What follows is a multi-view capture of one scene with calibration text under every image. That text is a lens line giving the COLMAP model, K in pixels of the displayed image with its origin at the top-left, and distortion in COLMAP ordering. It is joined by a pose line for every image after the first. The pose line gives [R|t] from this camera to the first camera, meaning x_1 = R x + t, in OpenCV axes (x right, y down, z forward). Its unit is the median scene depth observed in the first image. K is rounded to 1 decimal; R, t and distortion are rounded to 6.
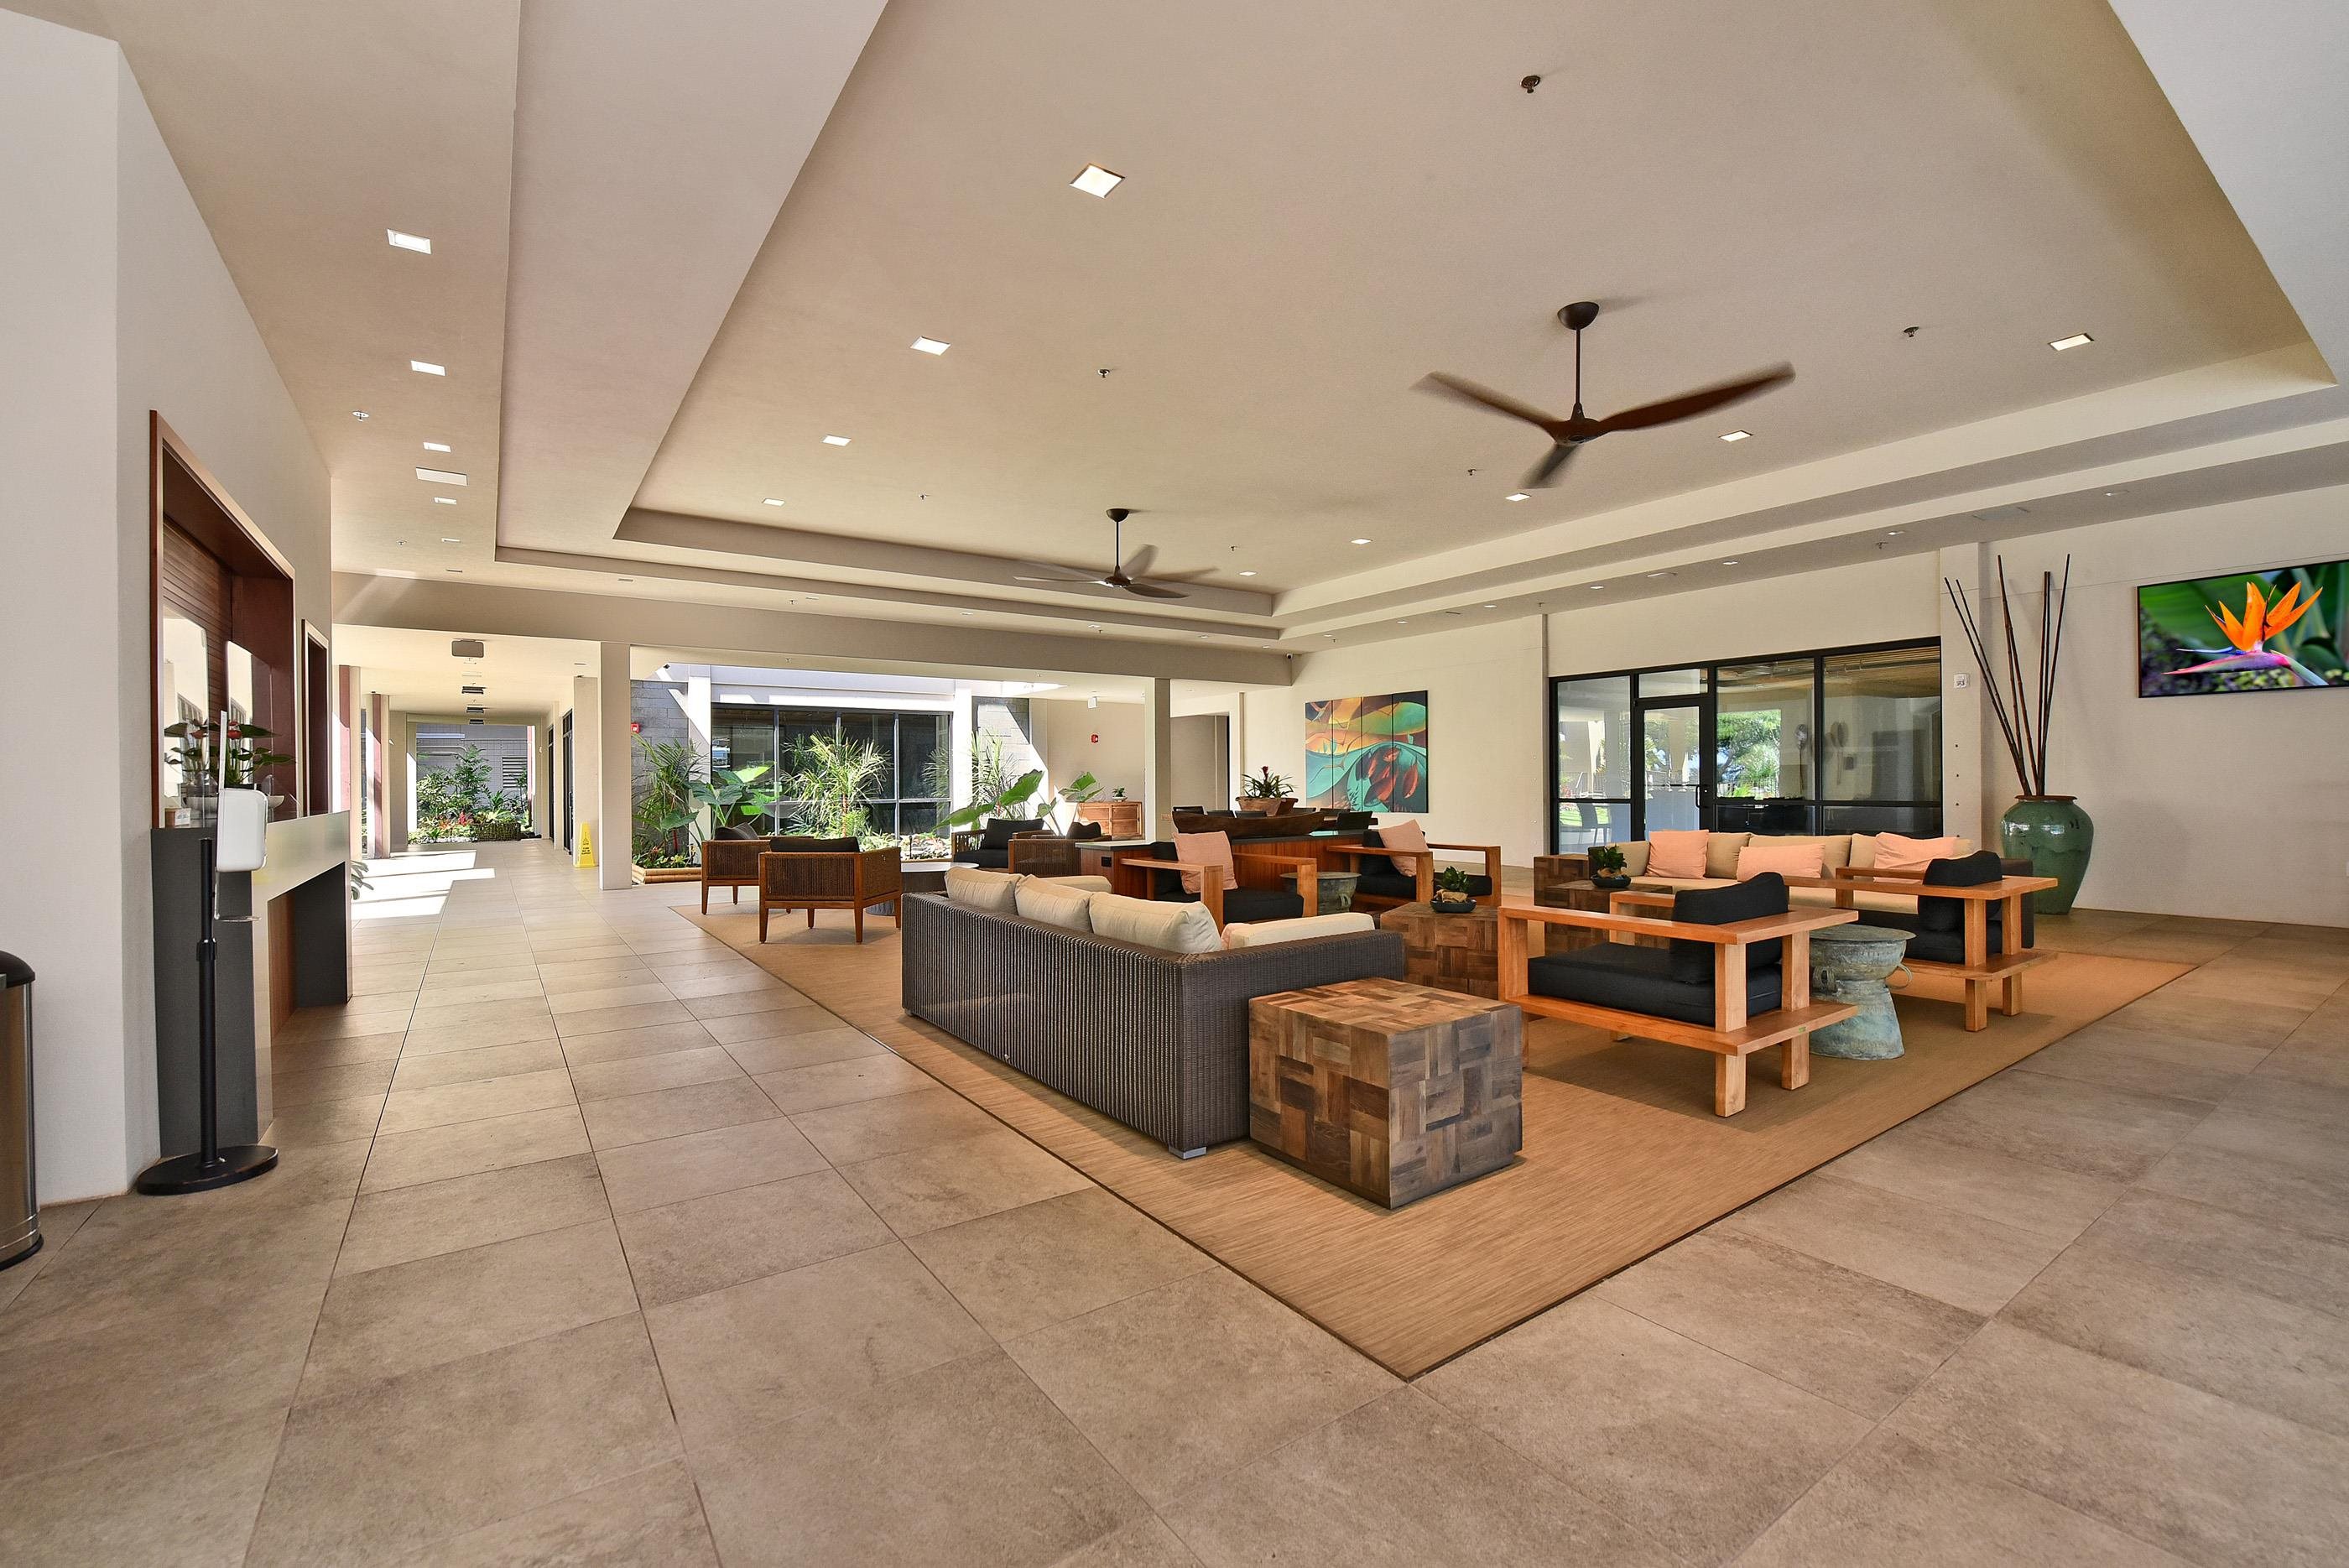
lens RADIAL K [[971.7, 0, 1214.5], [0, 971.7, 781.3], [0, 0, 1]] dist [-0.000264, -0.000023]
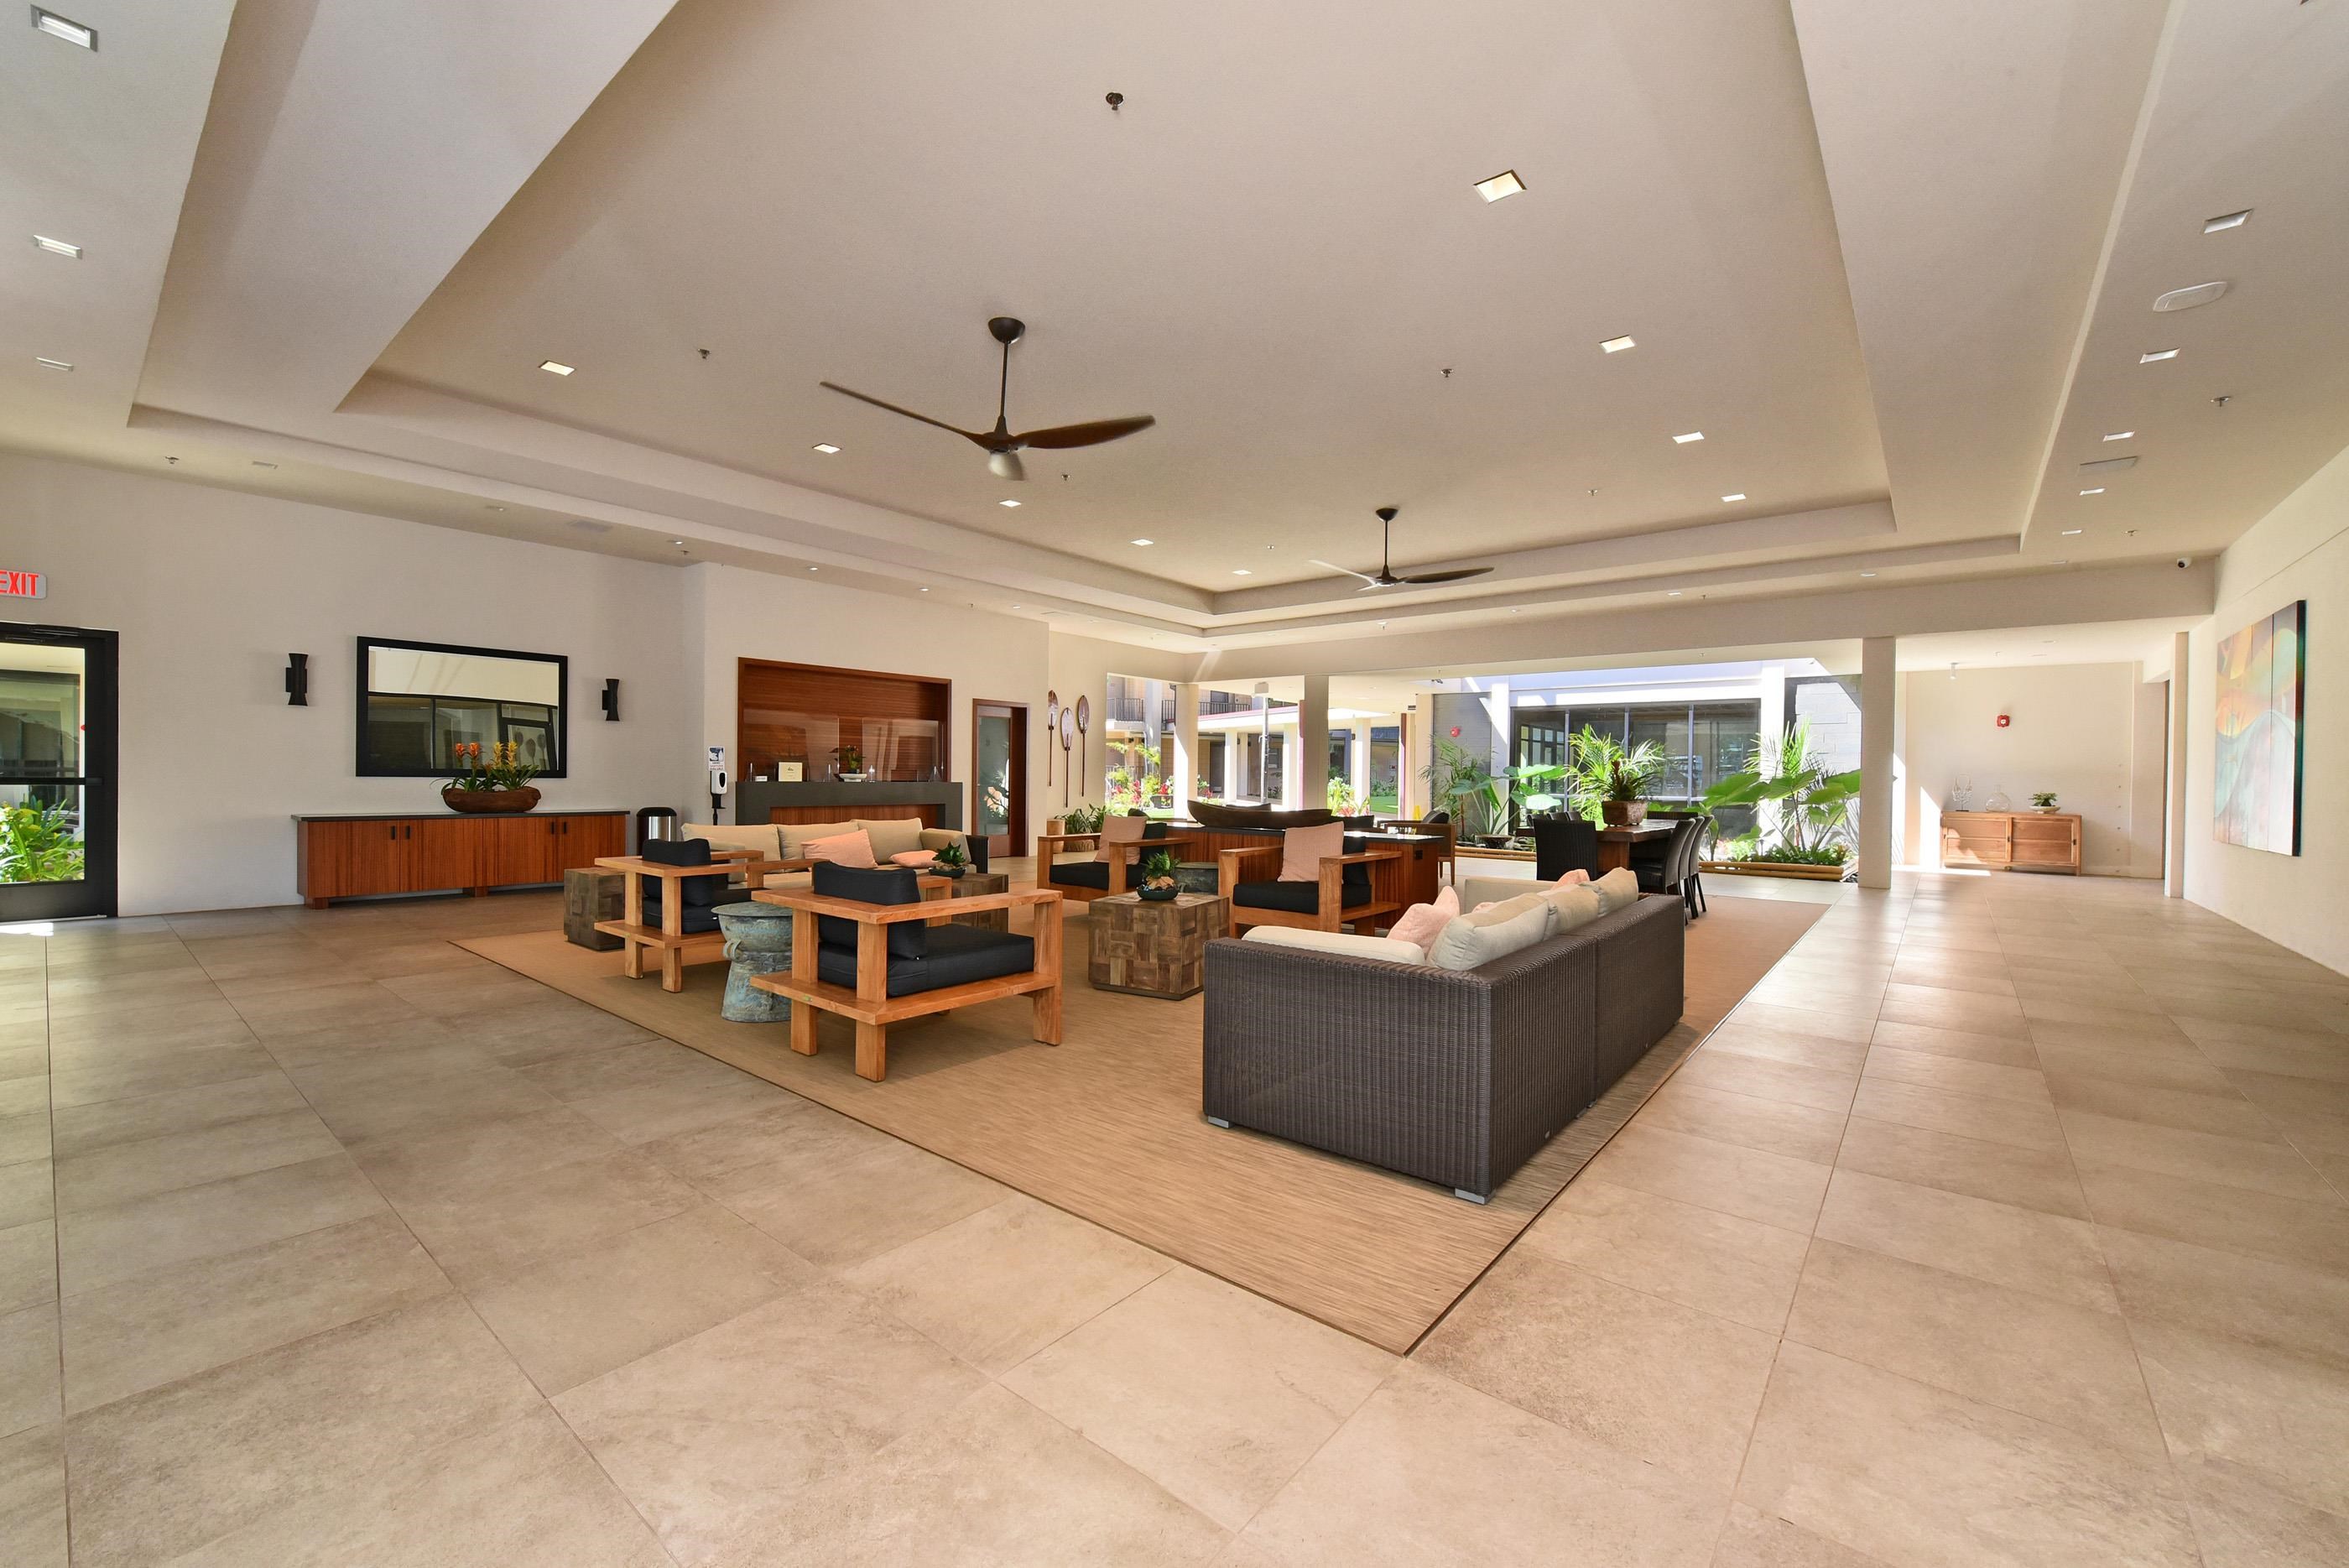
lens RADIAL K [[942.6, 0, 1174.5], [0, 942.6, 784.0], [0, 0, 1]] dist [0.001343, 0.000053]
pose [[0.237059, 0.024303, -0.971191, 0.501104], [-0.017222, 0.999635, 0.020811, -0.003427], [0.971343, 0.011793, 0.237391, 0.334504]]
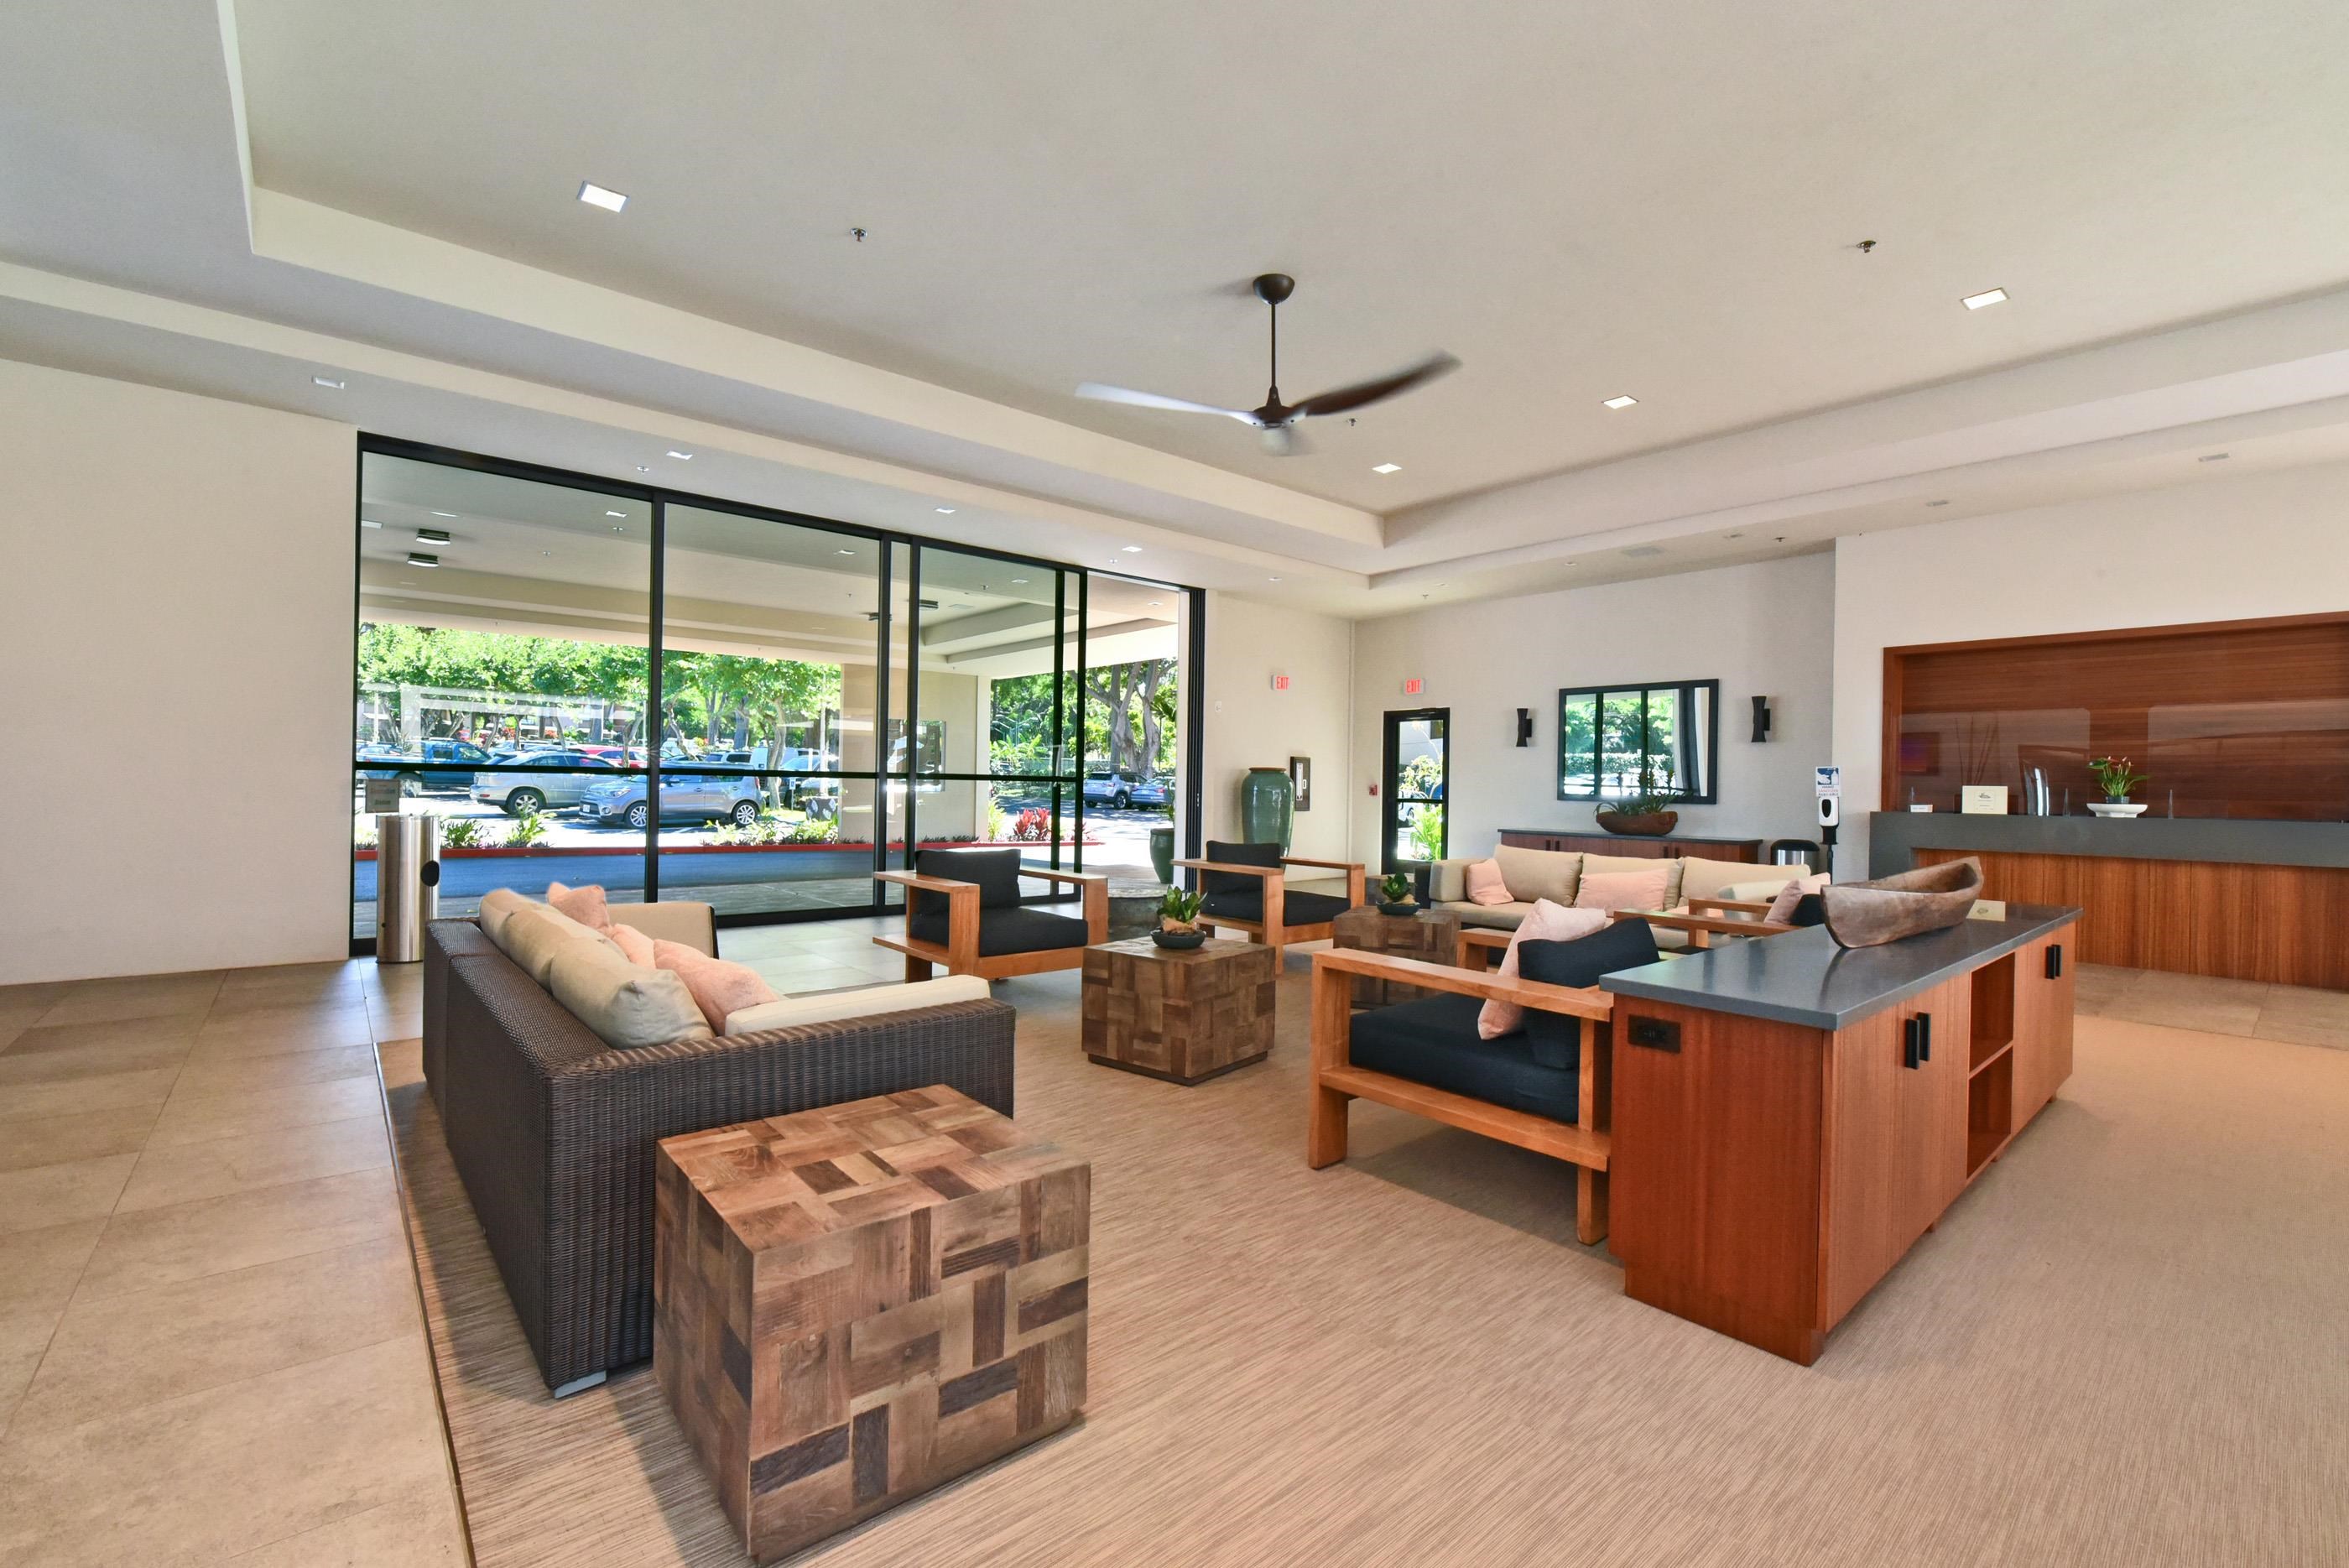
lens RADIAL K [[971.7, 0, 1214.5], [0, 971.7, 781.3], [0, 0, 1]] dist [-0.000264, -0.000023]
pose [[-0.994712, -0.001383, -0.102698, 0.192414], [-0.001354, 0.999999, -0.000349, -0.001616], [0.102698, -0.000208, -0.994713, 0.670406]]
